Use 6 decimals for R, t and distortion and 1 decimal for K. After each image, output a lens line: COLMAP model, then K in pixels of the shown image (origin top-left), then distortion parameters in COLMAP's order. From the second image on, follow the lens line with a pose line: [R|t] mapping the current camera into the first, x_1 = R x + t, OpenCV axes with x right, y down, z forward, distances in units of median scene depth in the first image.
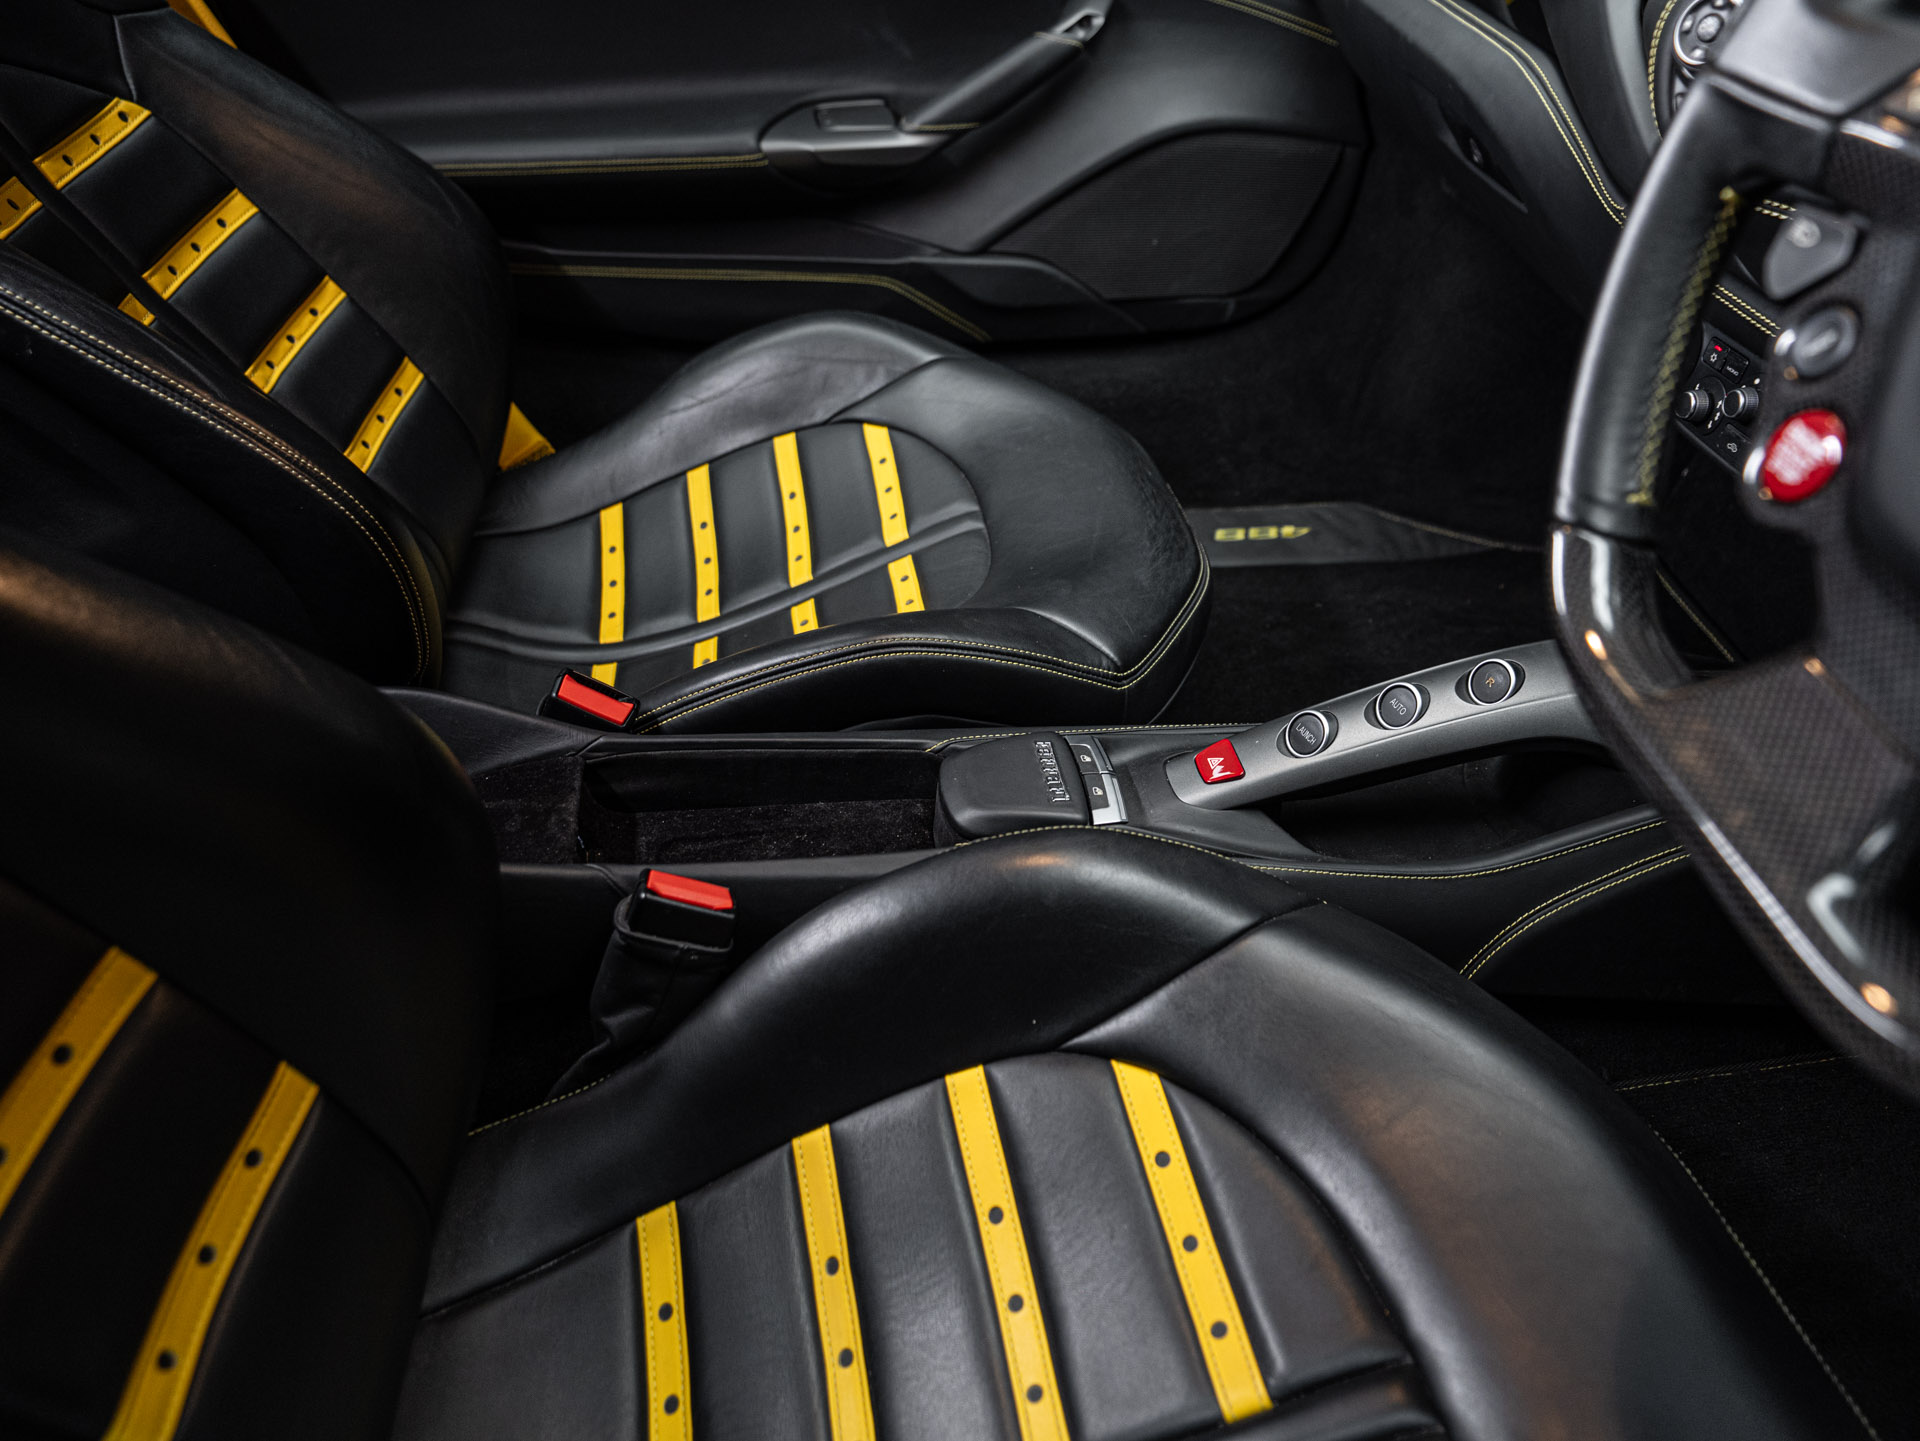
lens RADIAL K [[1436.1, 0, 960.0], [0, 1436.1, 720.5], [0, 0, 1]] dist [-0.032034, 0.071944]
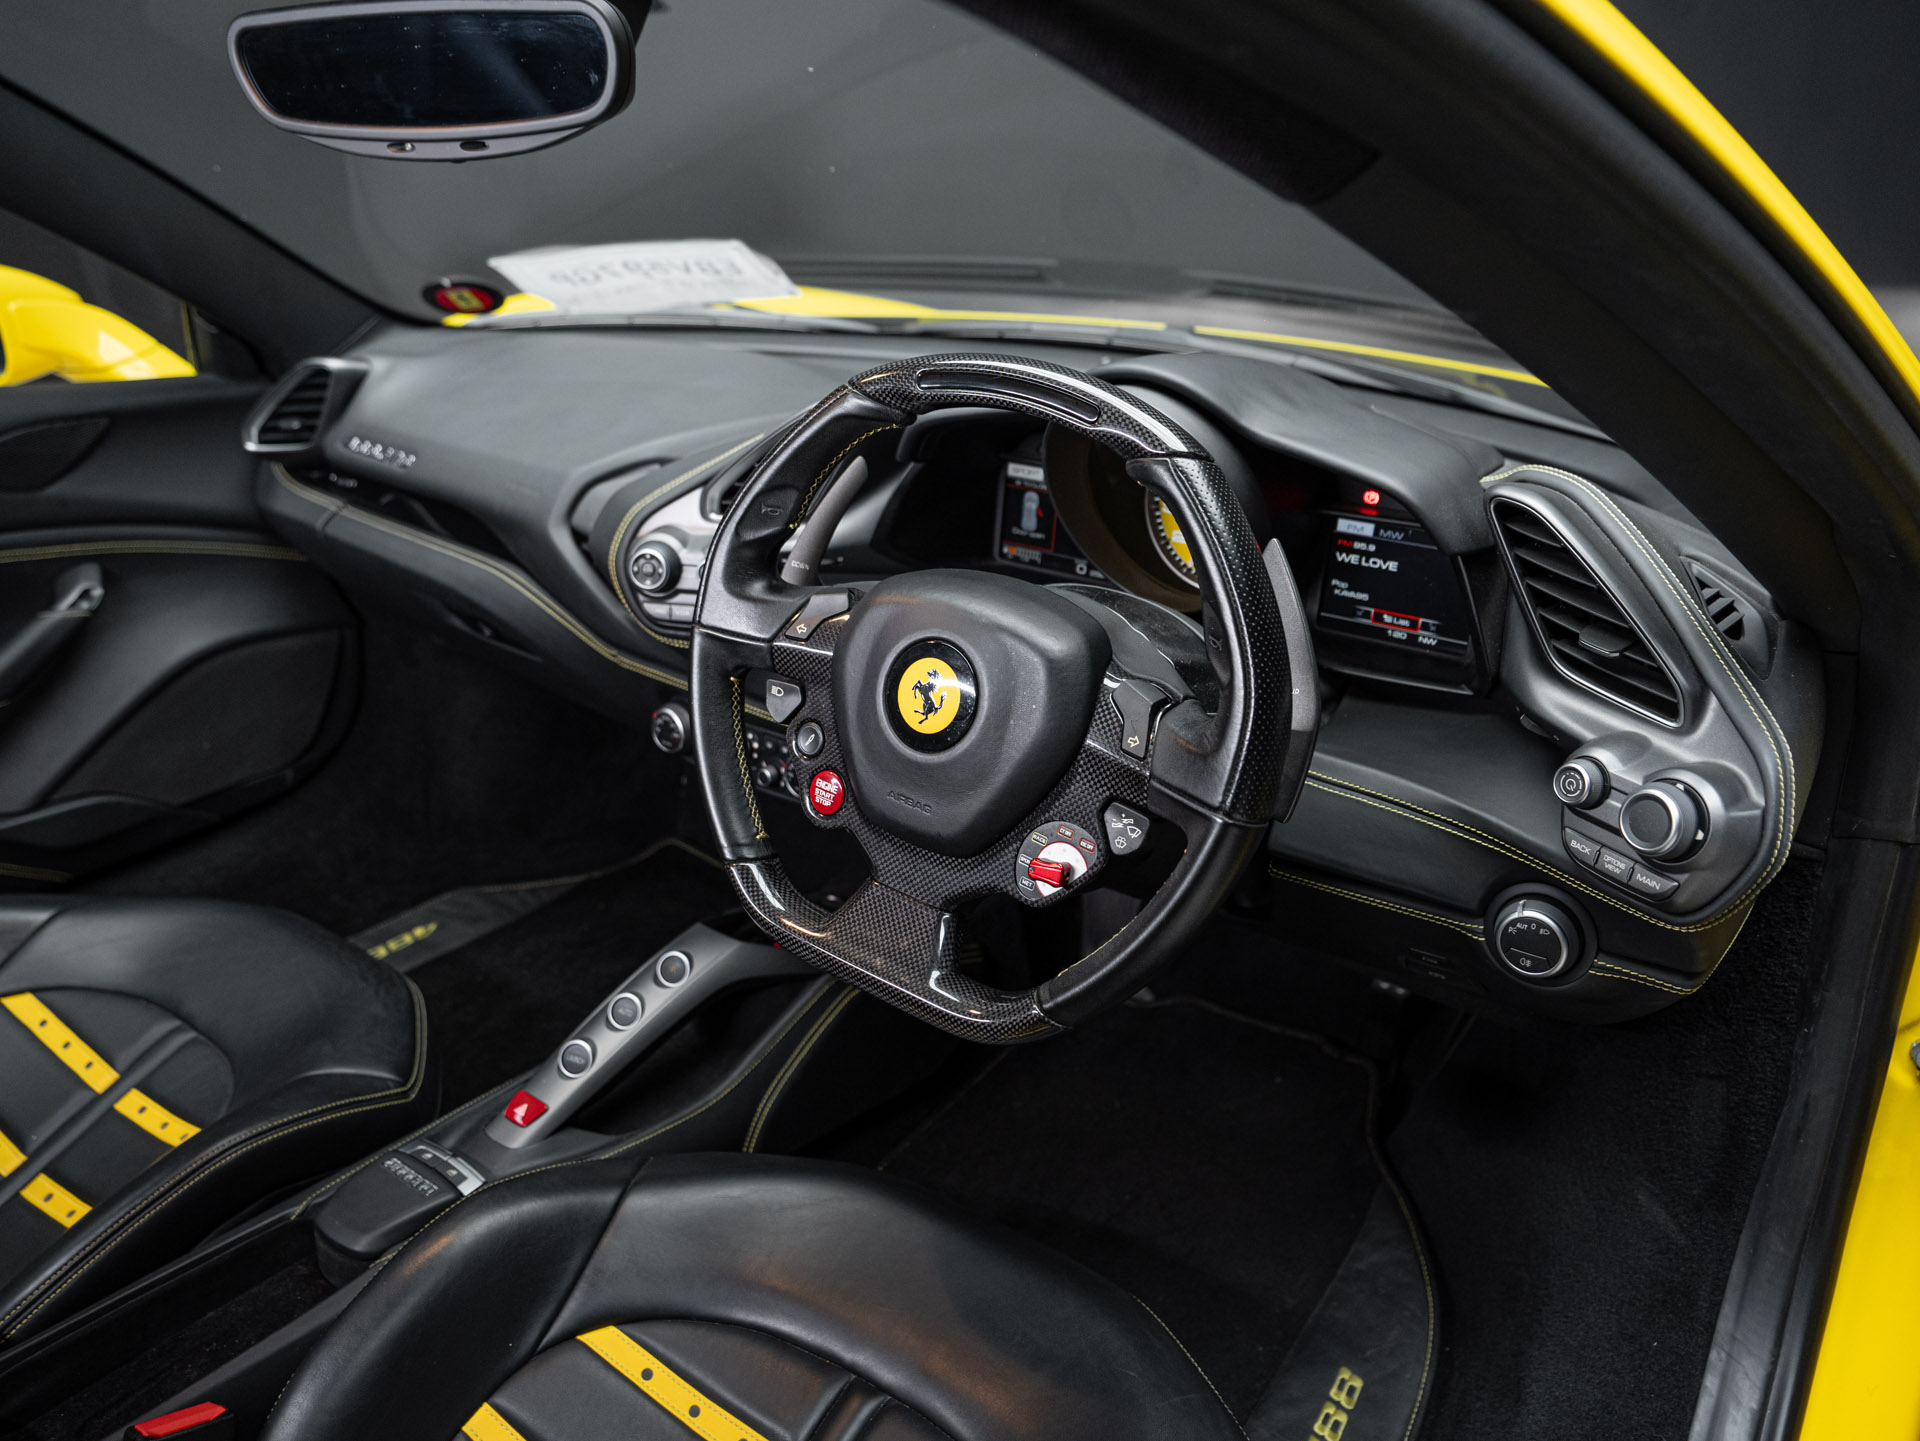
lens RADIAL K [[1436.1, 0, 960.0], [0, 1436.1, 720.5], [0, 0, 1]] dist [-0.032034, 0.071944]
pose [[0.707082, -0.294689, 0.642801, -0.272996], [0.434716, 0.898112, -0.066454, -0.029581], [-0.557725, 0.326425, 0.763145, -0.337472]]
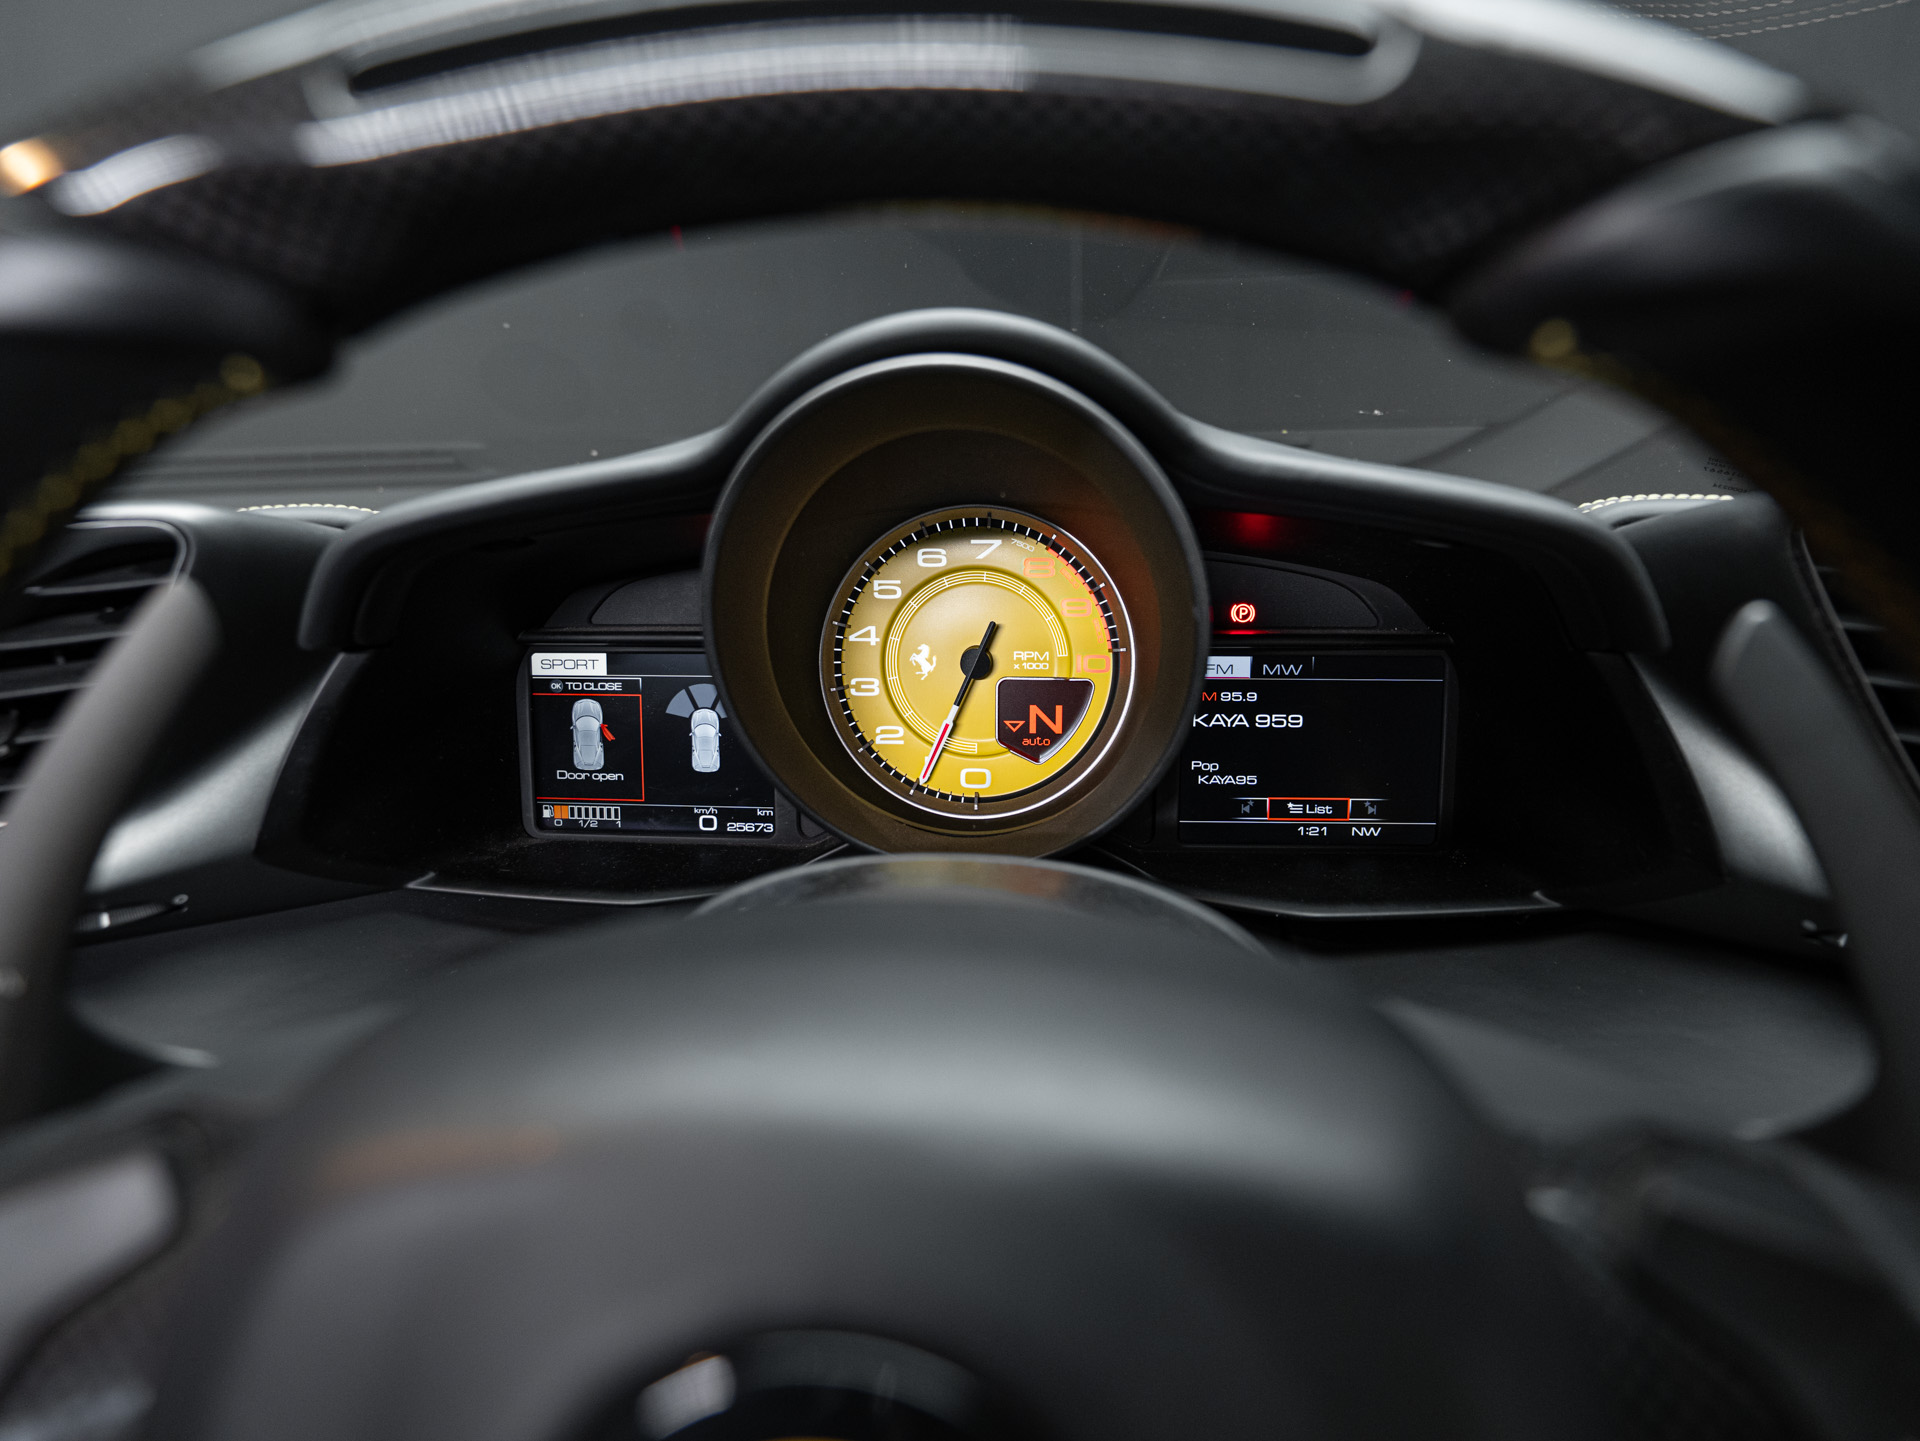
lens RADIAL K [[1055.8, 0, 960.0], [0, 1055.8, 720.5], [0, 0, 1]] dist [-0.056444, 0.000181]
pose [[0.216503, -0.258471, 0.941445, 0.241479], [0.596370, 0.798502, 0.082079, -0.204489], [-0.772961, 0.543680, 0.327022, 0.268102]]
